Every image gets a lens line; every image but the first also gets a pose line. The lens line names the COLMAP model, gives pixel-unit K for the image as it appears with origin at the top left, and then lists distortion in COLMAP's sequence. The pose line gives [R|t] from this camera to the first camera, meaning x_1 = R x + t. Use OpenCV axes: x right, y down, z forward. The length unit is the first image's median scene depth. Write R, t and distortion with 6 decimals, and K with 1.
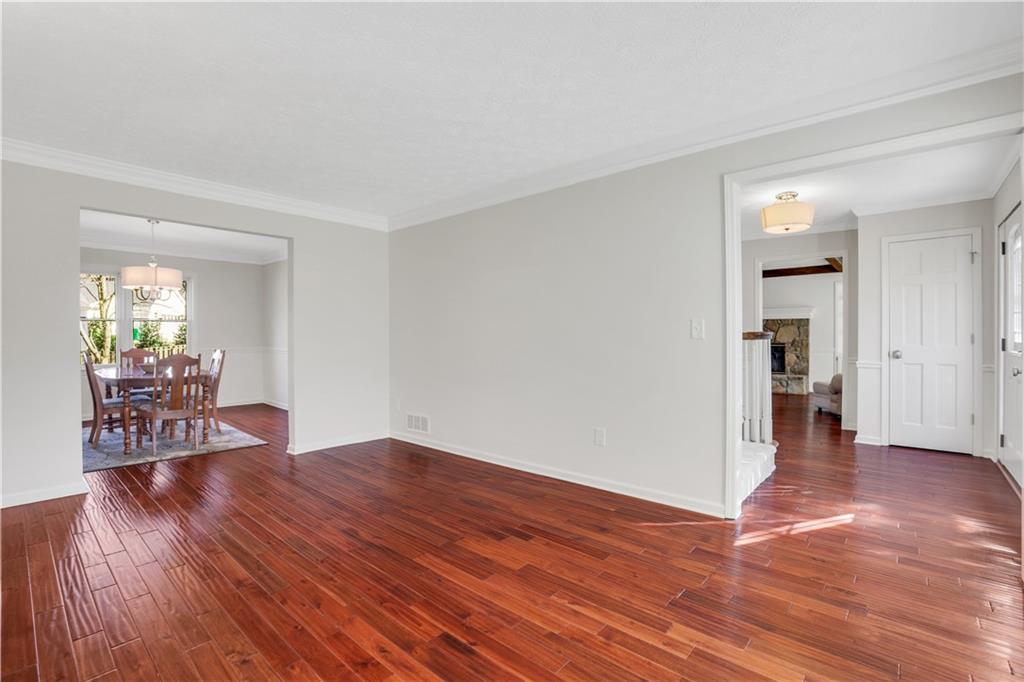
lens RADIAL K [[474.8, 0, 510.9], [0, 474.8, 342.0], [0, 0, 1]] dist [-0.018129, 0.000045]
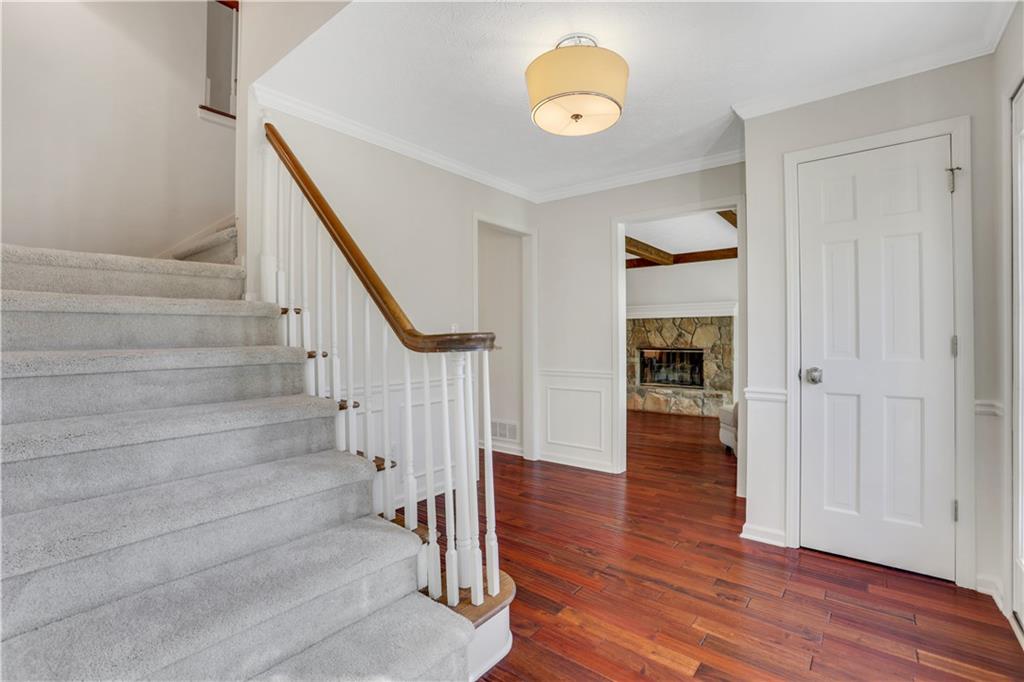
lens RADIAL K [[474.8, 0, 513.3], [0, 474.8, 341.1], [0, 0, 1]] dist [-0.018129, 0.000045]
pose [[0.998799, -0.002561, 0.048933, 0.247314], [0.002931, 0.999968, -0.007483, -0.004909], [-0.048912, 0.007617, 0.998774, 0.261804]]
